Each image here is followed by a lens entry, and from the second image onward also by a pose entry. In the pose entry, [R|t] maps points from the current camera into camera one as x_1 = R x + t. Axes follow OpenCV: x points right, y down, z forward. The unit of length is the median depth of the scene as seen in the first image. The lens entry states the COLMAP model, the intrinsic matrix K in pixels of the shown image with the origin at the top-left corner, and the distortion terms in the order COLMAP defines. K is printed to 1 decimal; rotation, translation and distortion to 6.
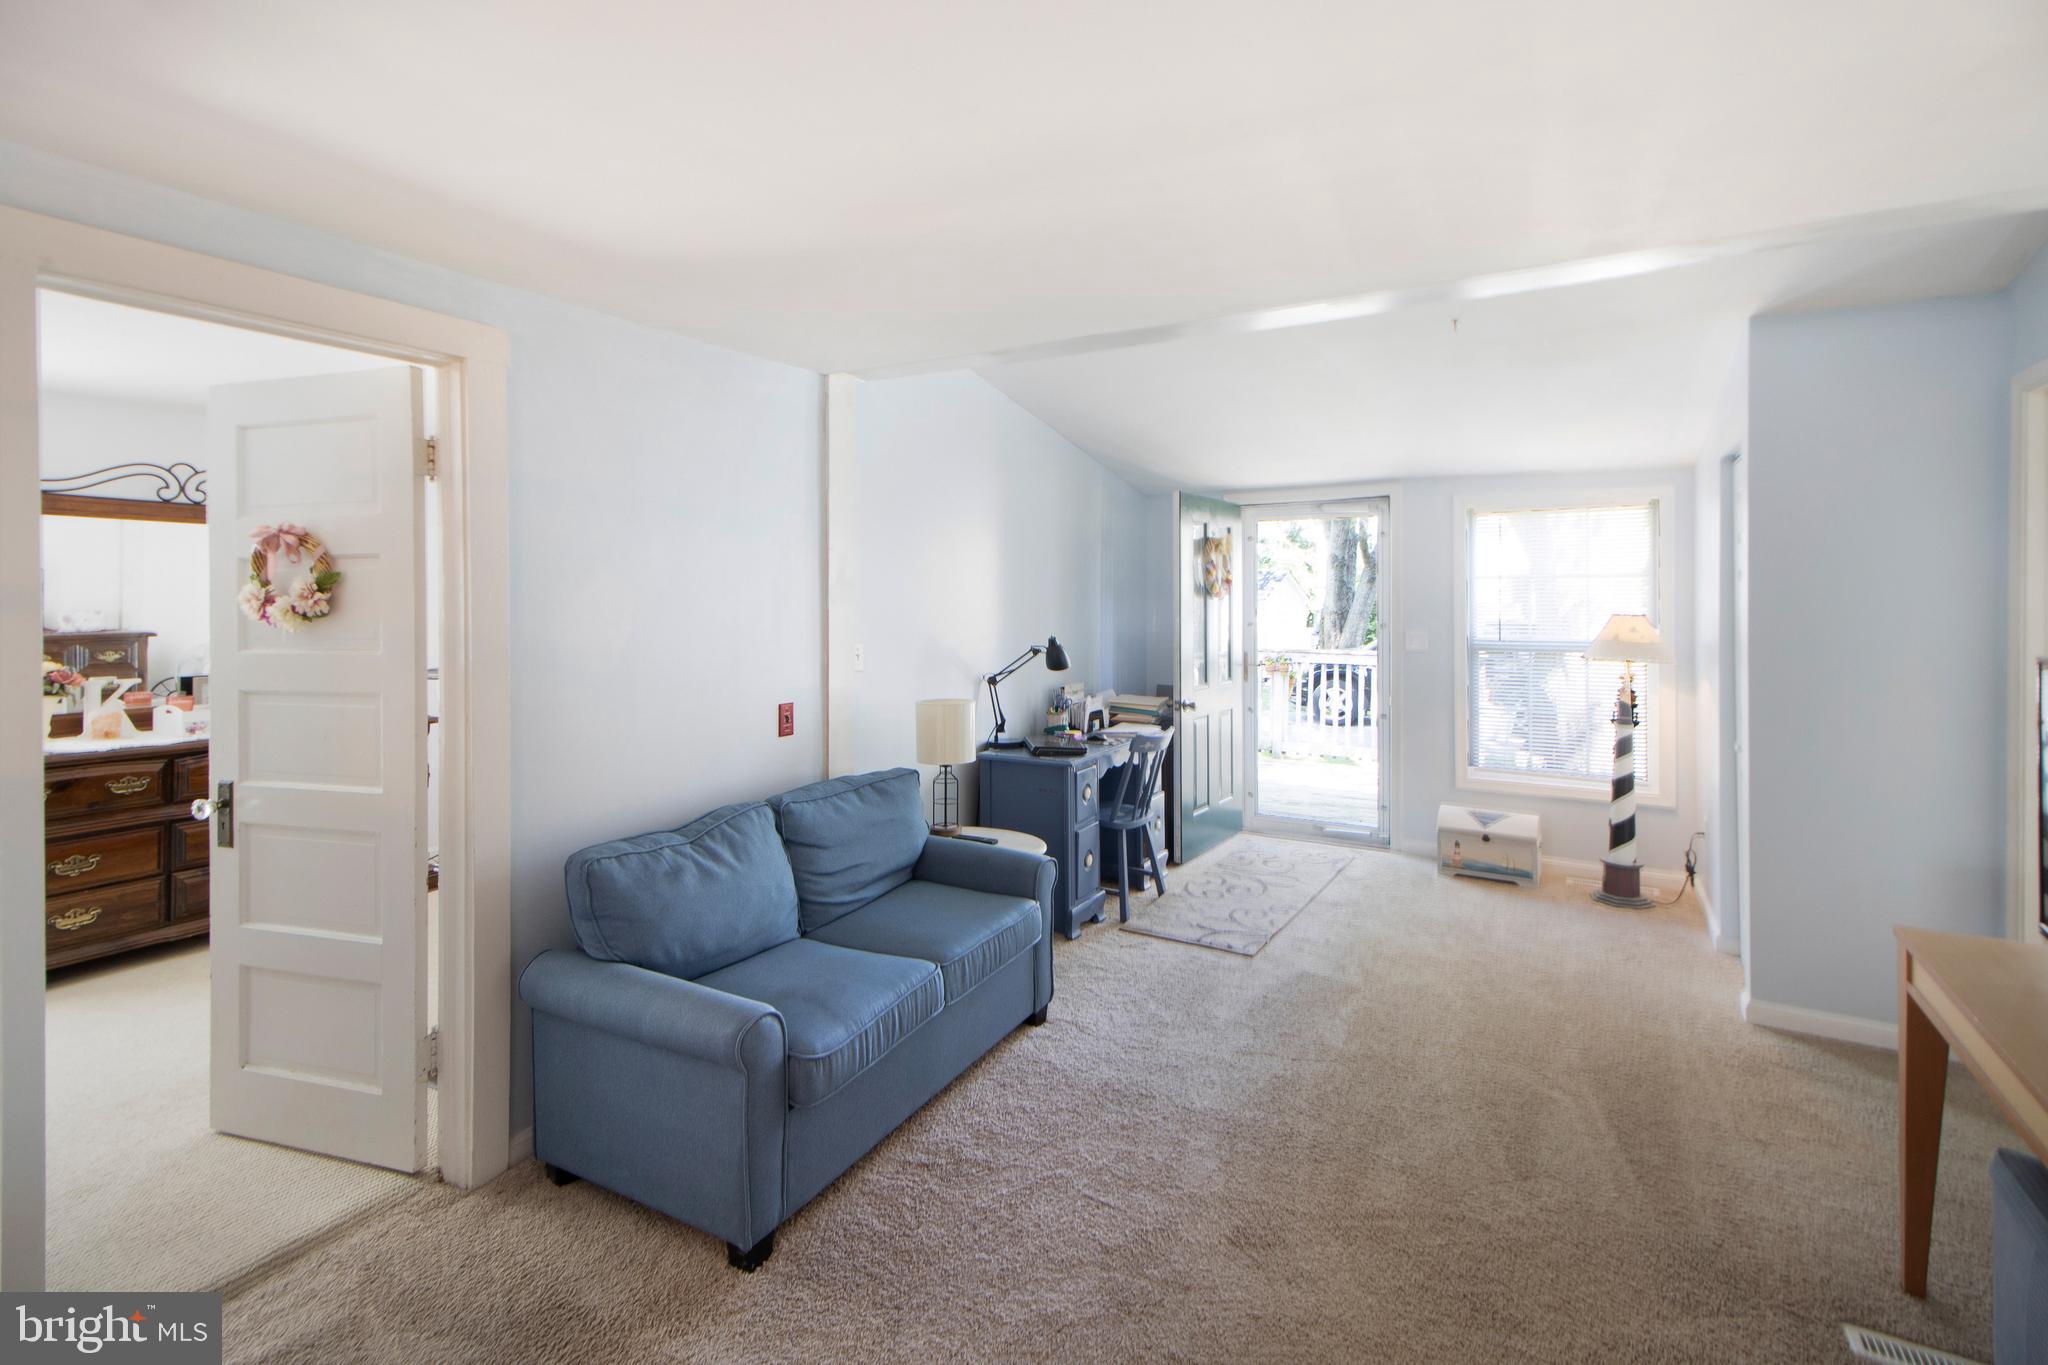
lens RADIAL K [[942.7, 0, 1027.6], [0, 942.7, 598.9], [0, 0, 1]] dist [0.034550, -0.014604]
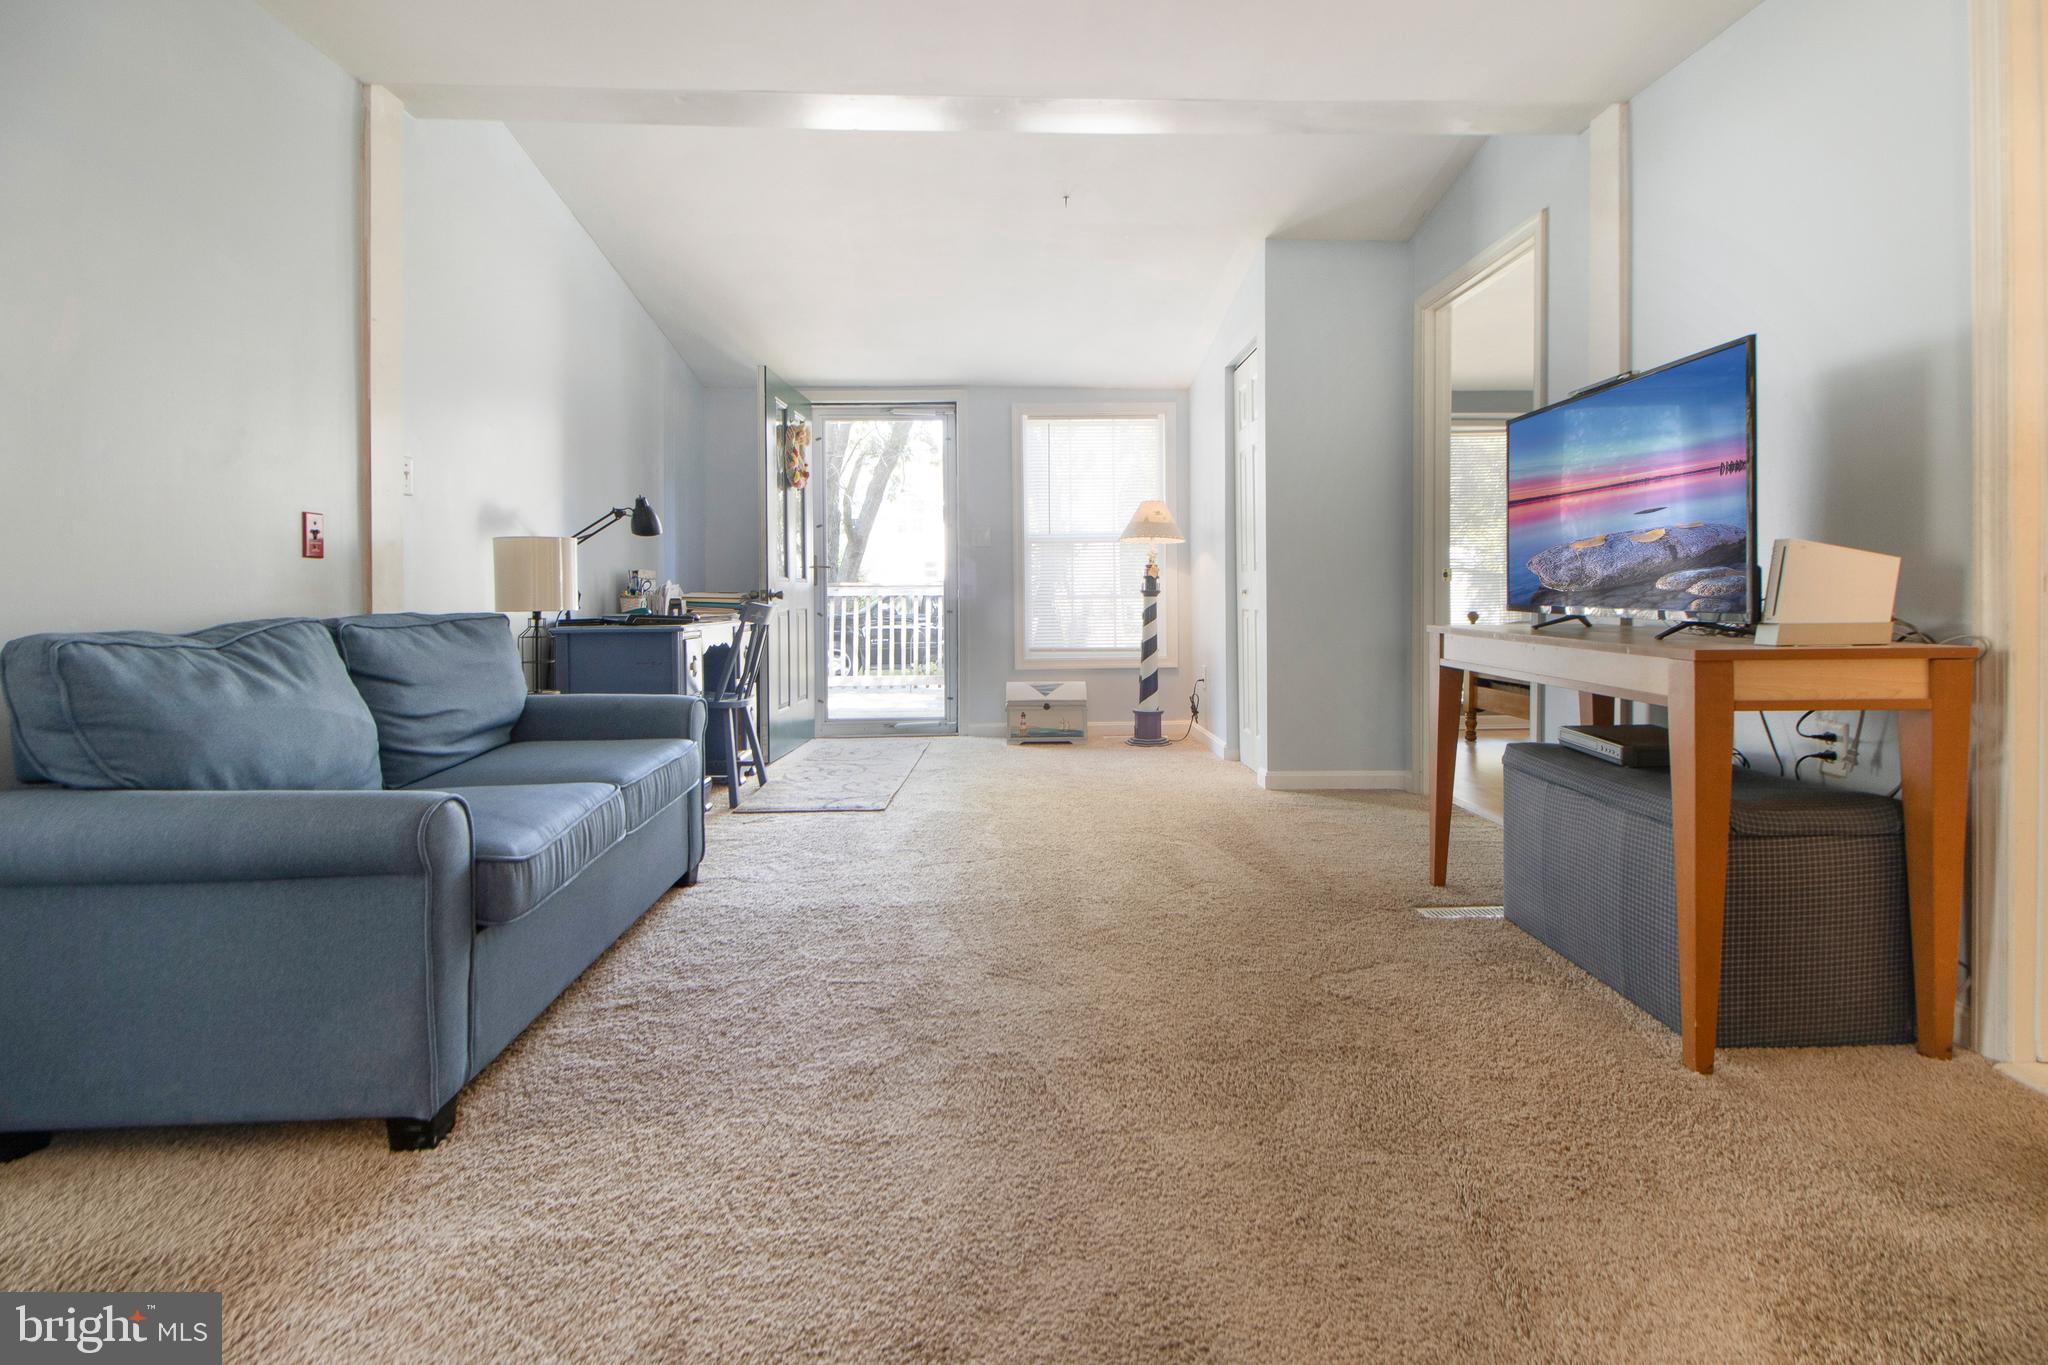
lens RADIAL K [[956.3, 0, 1033.8], [0, 956.3, 604.0], [0, 0, 1]] dist [0.004509, -0.007727]
pose [[0.841253, -0.002305, 0.540637, -0.200123], [0.004859, 0.999983, -0.003298, 0.197586], [-0.540620, 0.005401, 0.841250, 0.092062]]
